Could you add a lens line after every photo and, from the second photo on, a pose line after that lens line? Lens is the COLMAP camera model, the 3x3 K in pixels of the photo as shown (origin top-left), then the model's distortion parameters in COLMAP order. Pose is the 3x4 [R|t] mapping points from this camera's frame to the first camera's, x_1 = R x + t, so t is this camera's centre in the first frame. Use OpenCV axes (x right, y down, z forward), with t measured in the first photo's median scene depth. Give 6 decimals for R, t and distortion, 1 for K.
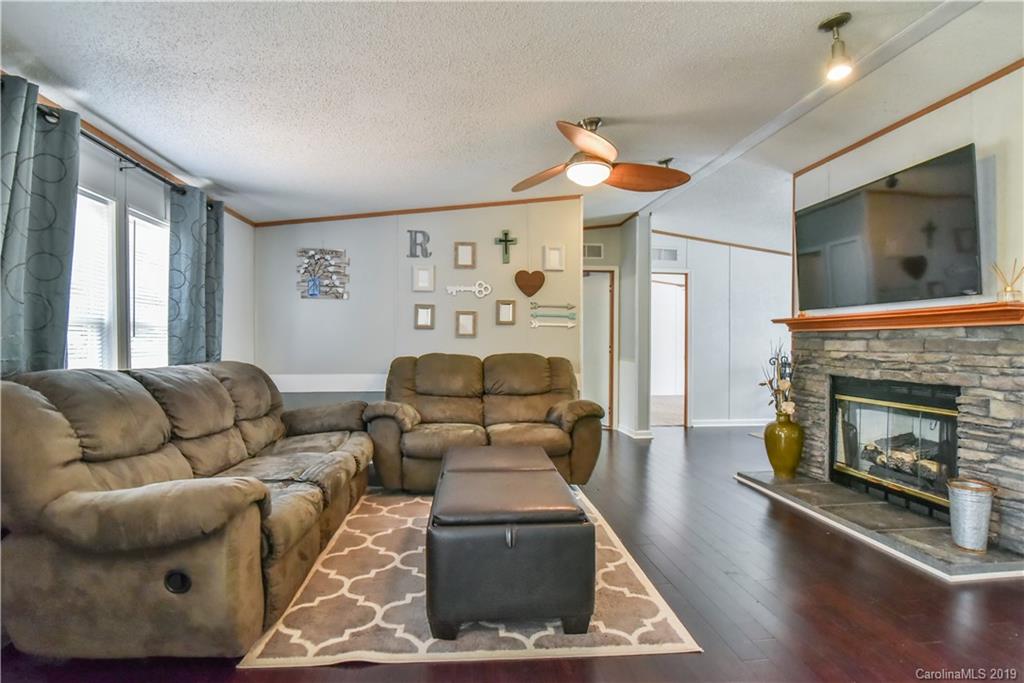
lens RADIAL K [[492.8, 0, 506.7], [0, 492.8, 342.2], [0, 0, 1]] dist [0.000890, 0.000158]
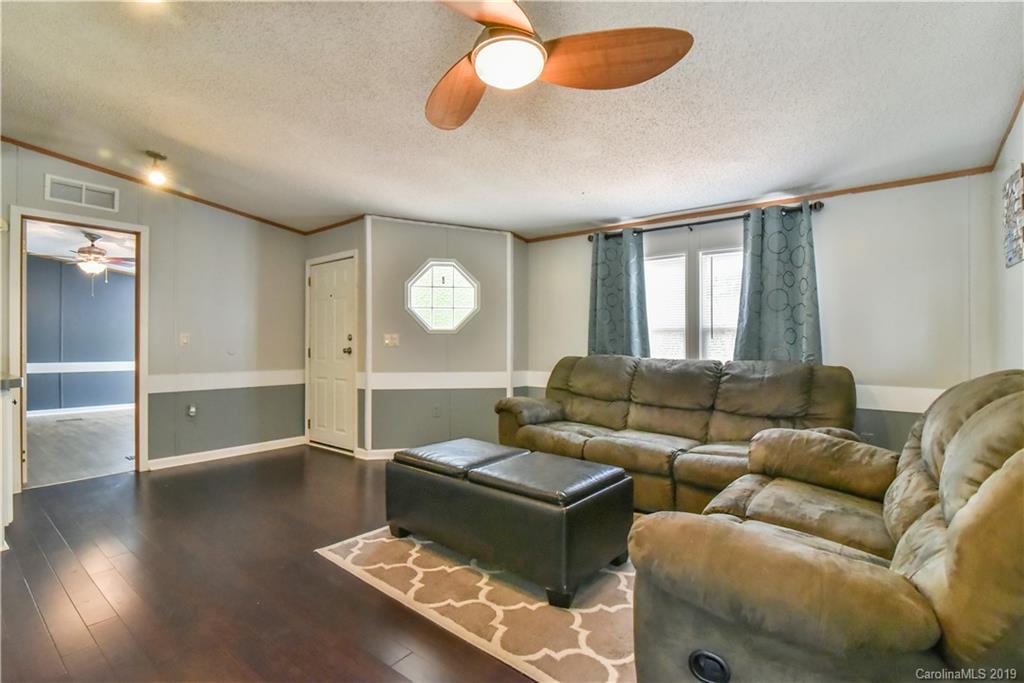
lens RADIAL K [[482.3, 0, 508.7], [0, 482.3, 338.2], [0, 0, 1]] dist [0.001616, 0.000160]
pose [[-0.707309, 0.004149, -0.706892, 0.684933], [0.001507, 0.999989, 0.004362, -0.018554], [0.706903, 0.002020, -0.707308, 1.650013]]
